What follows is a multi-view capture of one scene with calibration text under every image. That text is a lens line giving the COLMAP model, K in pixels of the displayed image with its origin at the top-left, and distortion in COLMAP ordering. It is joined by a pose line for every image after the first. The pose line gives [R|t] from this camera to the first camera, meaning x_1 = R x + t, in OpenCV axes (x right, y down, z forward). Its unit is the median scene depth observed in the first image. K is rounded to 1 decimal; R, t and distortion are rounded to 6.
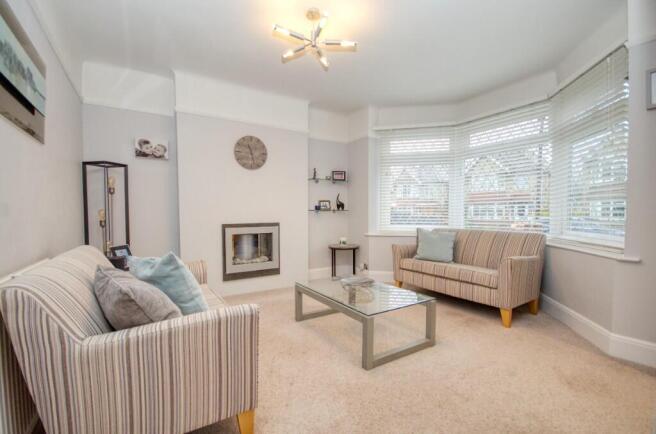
lens RADIAL K [[289.6, 0, 327.2], [0, 289.6, 222.2], [0, 0, 1]] dist [0.009352, -0.000657]
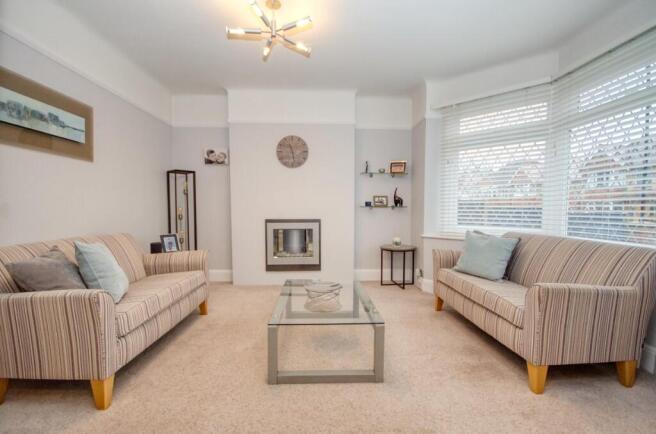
lens RADIAL K [[289.6, 0, 327.2], [0, 289.6, 222.2], [0, 0, 1]] dist [0.009352, -0.000657]
pose [[0.861095, 0.027942, -0.507675, 0.383506], [-0.020379, 0.999583, 0.020451, -0.009374], [0.508035, -0.007265, 0.861306, 0.161671]]
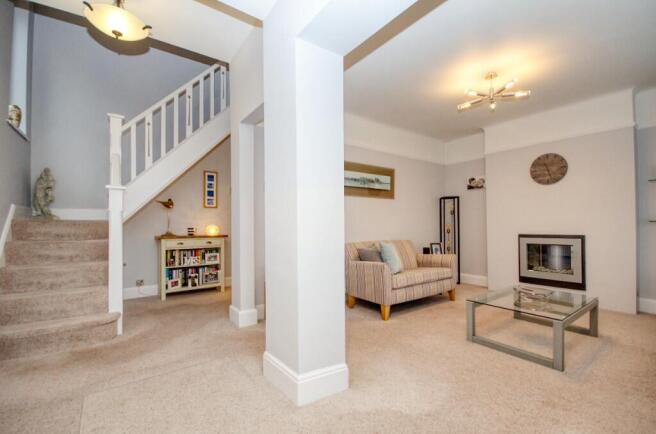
lens RADIAL K [[289.6, 0, 327.2], [0, 289.6, 222.2], [0, 0, 1]] dist [0.009352, -0.000657]
pose [[0.059511, -0.007849, -0.998197, 0.767690], [-0.027992, 0.999563, -0.009528, -0.009065], [0.997835, 0.028509, 0.059265, 0.122910]]
